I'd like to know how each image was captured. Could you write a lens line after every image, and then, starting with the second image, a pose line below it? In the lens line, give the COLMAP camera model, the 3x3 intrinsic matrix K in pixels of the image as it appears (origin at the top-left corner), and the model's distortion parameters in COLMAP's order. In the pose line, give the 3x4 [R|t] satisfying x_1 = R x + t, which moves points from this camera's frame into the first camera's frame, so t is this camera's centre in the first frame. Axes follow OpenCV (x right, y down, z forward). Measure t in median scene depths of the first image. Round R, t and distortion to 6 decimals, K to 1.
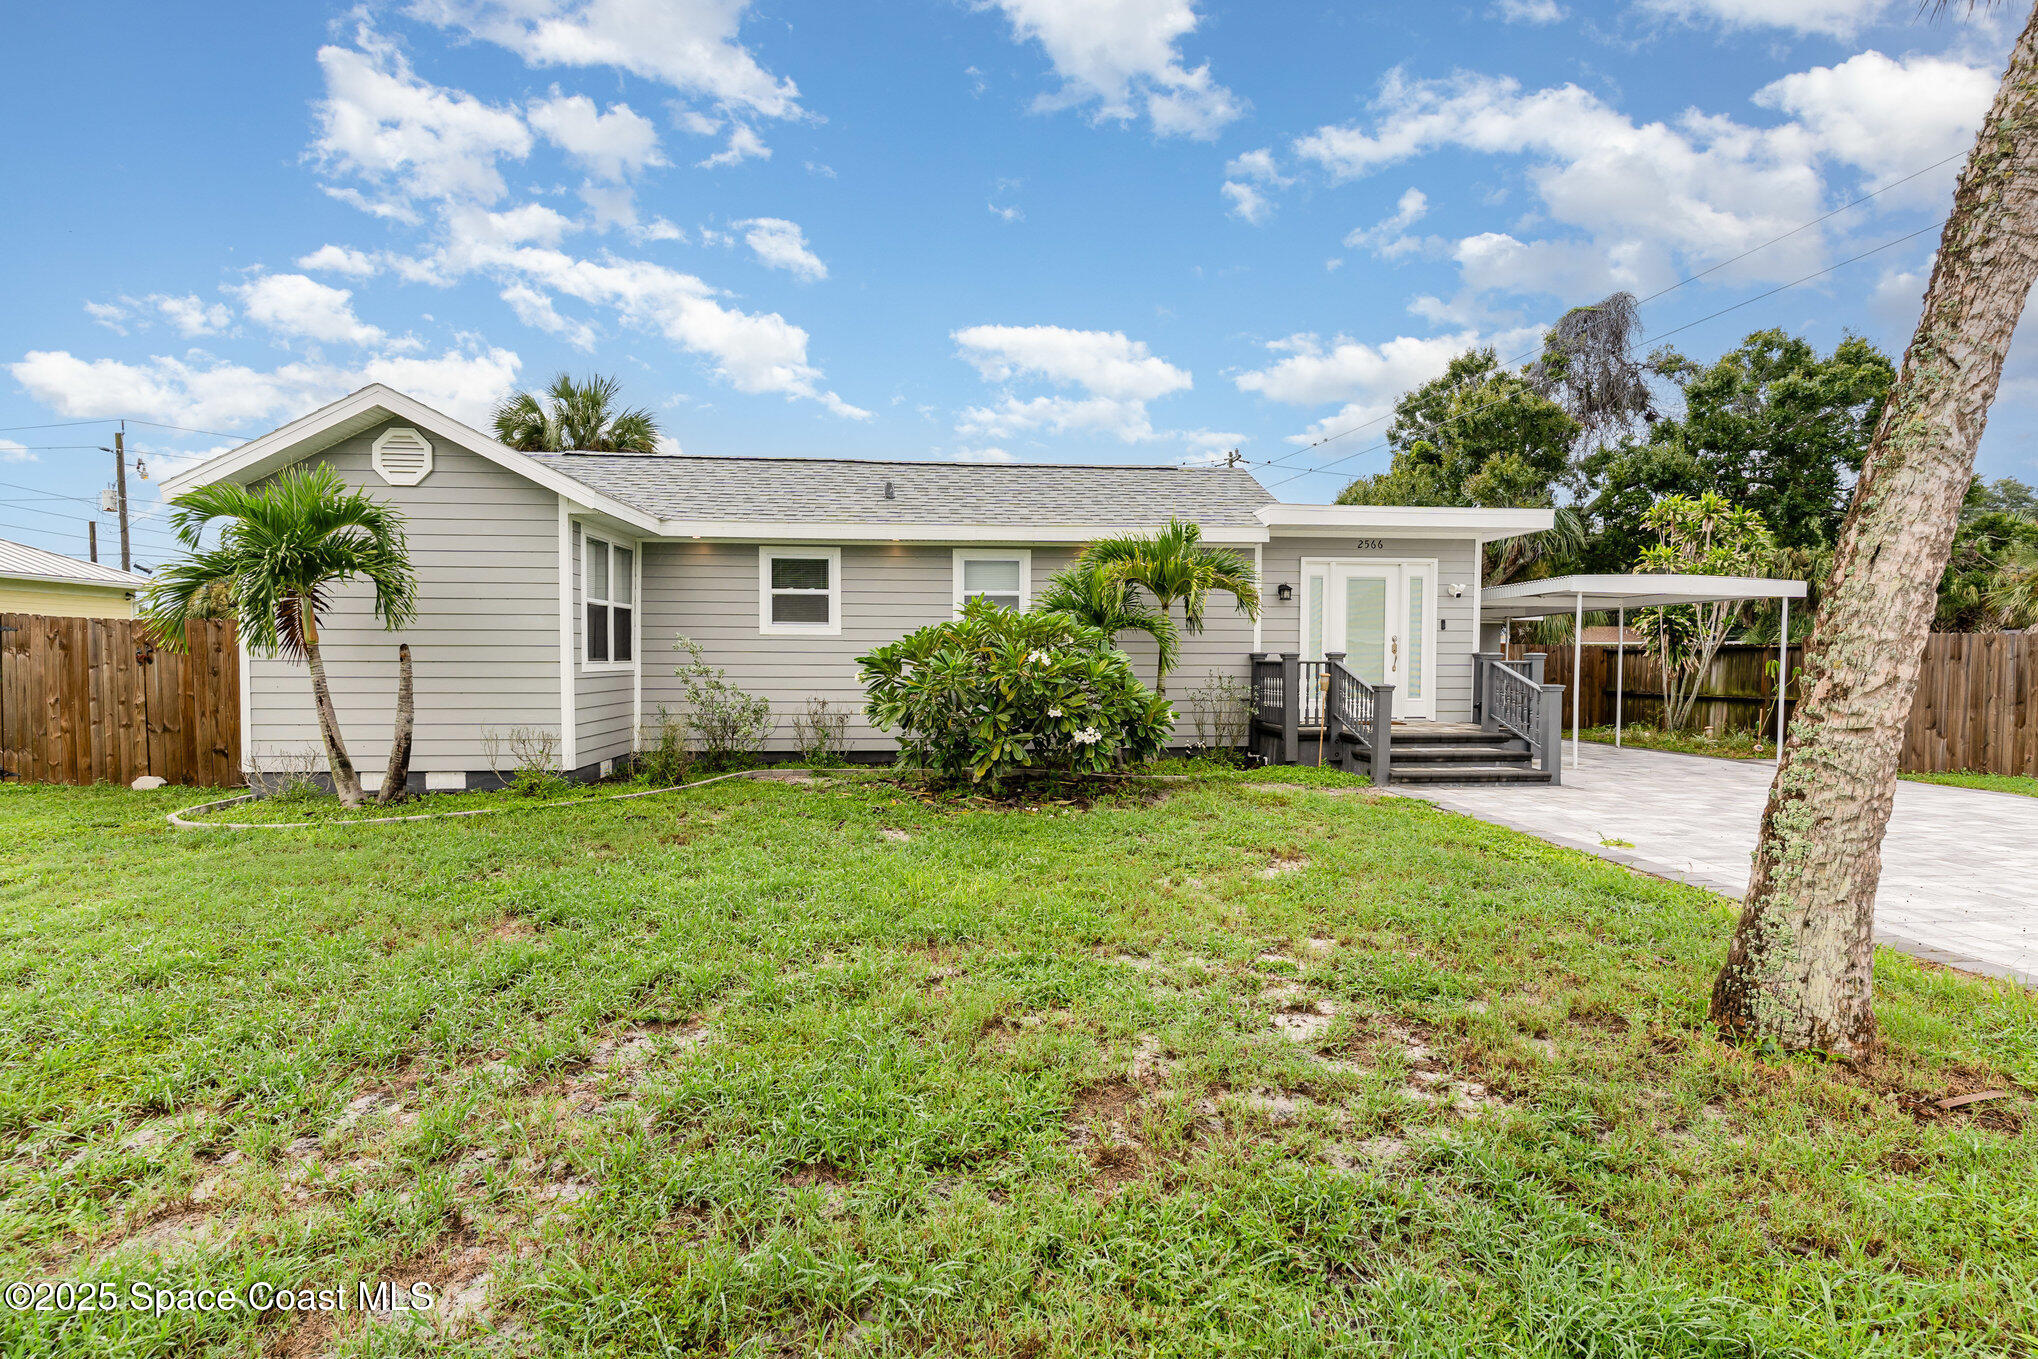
lens RADIAL K [[980.5, 0, 1030.0], [0, 980.5, 665.6], [0, 0, 1]] dist [0.004050, 0.000263]
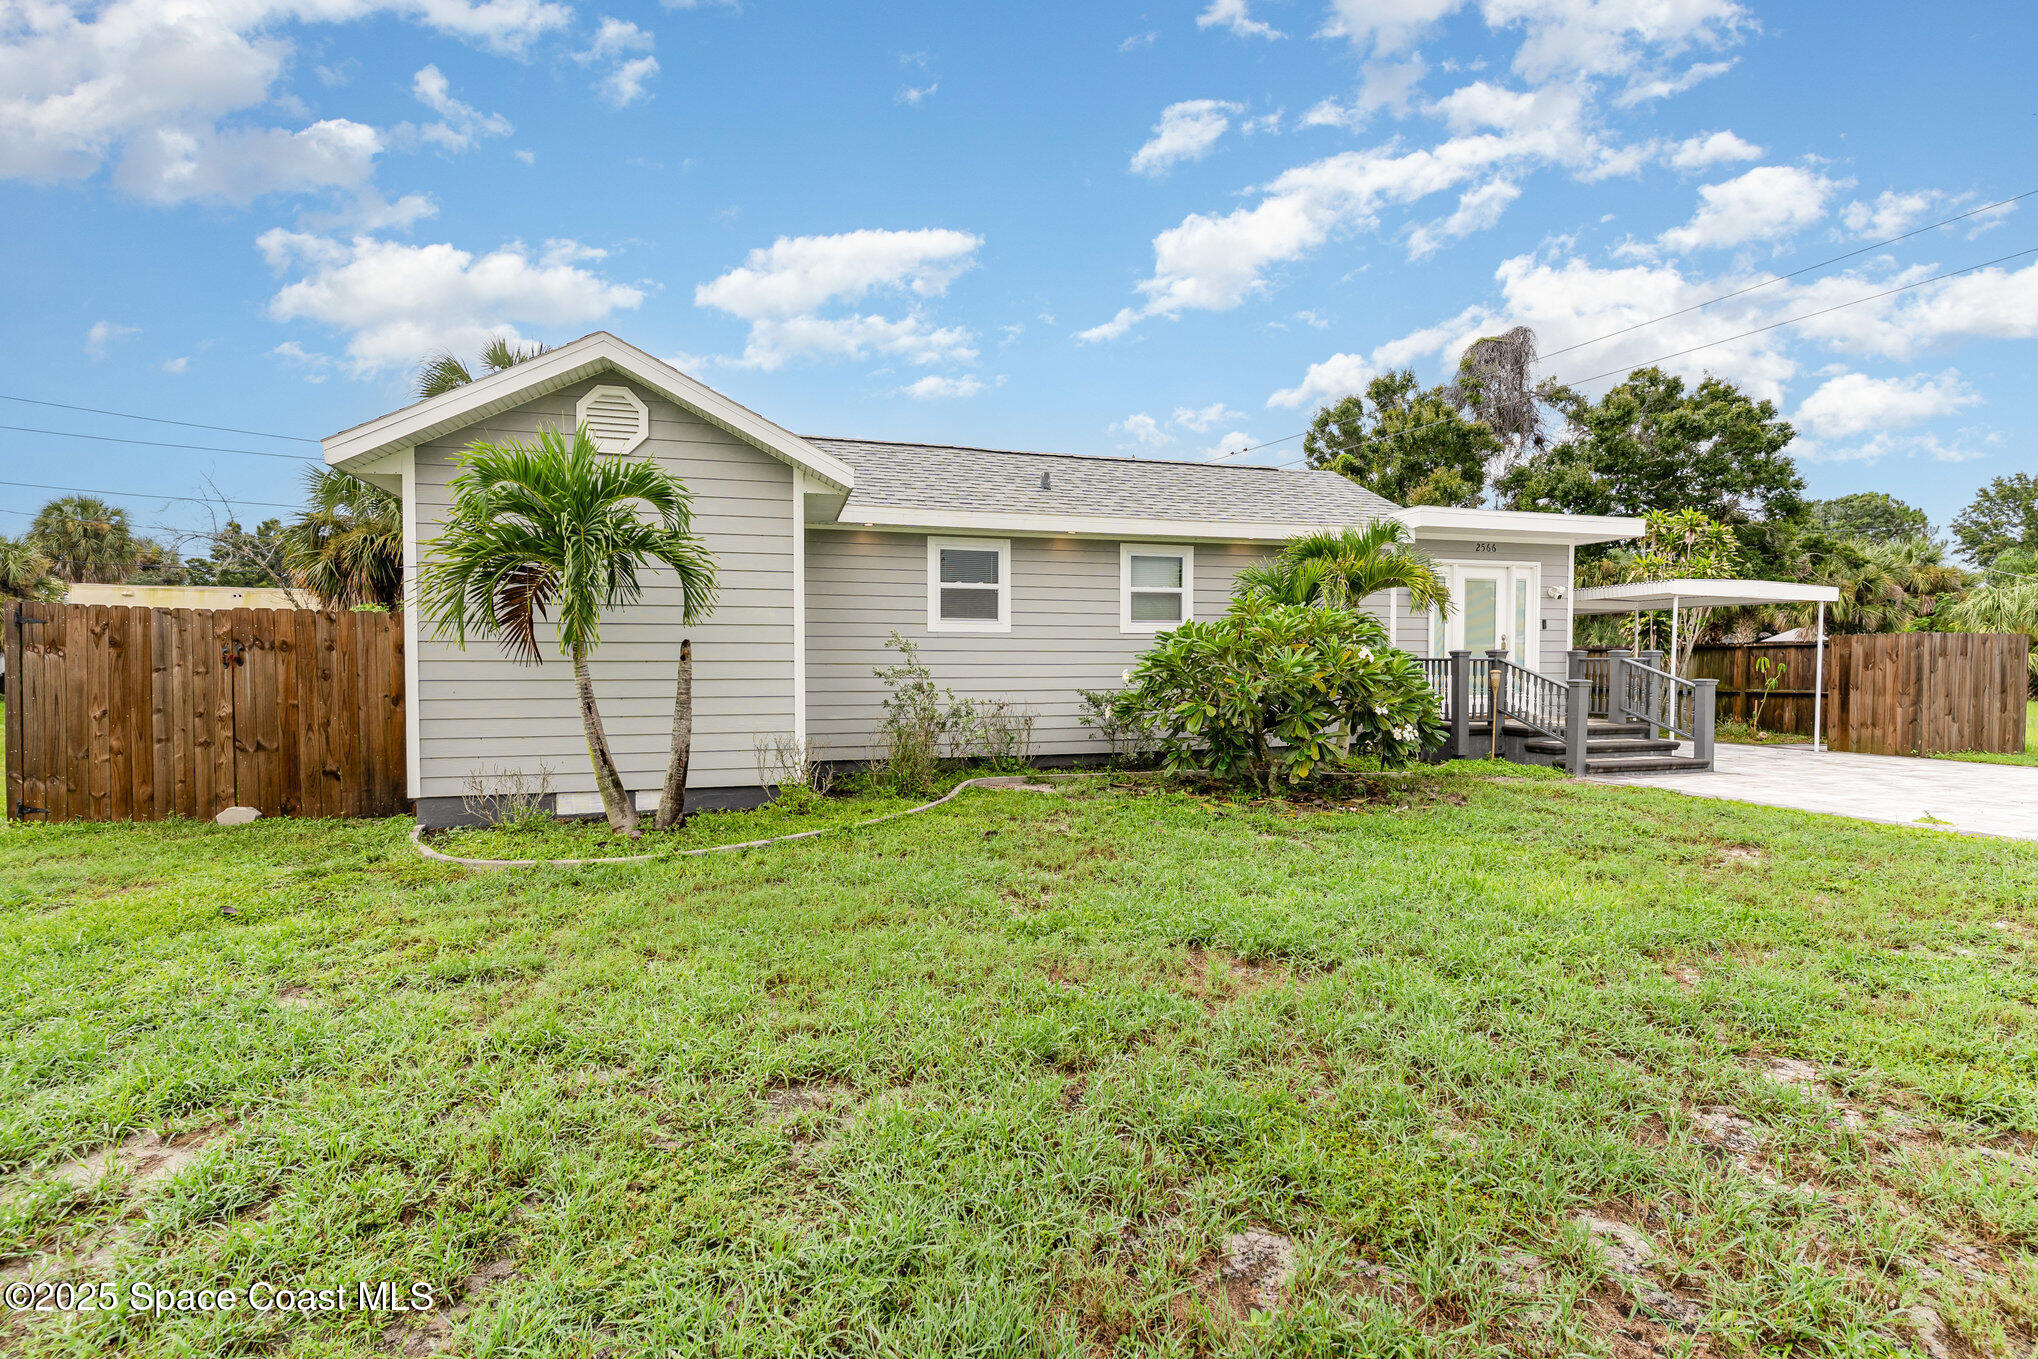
lens RADIAL K [[980.5, 0, 1030.0], [0, 980.5, 665.6], [0, 0, 1]] dist [0.004050, 0.000263]
pose [[0.978640, -0.004342, 0.205535, -0.393667], [0.004838, 0.999986, -0.001909, 0.002607], [-0.205524, 0.002862, 0.978648, 0.081289]]
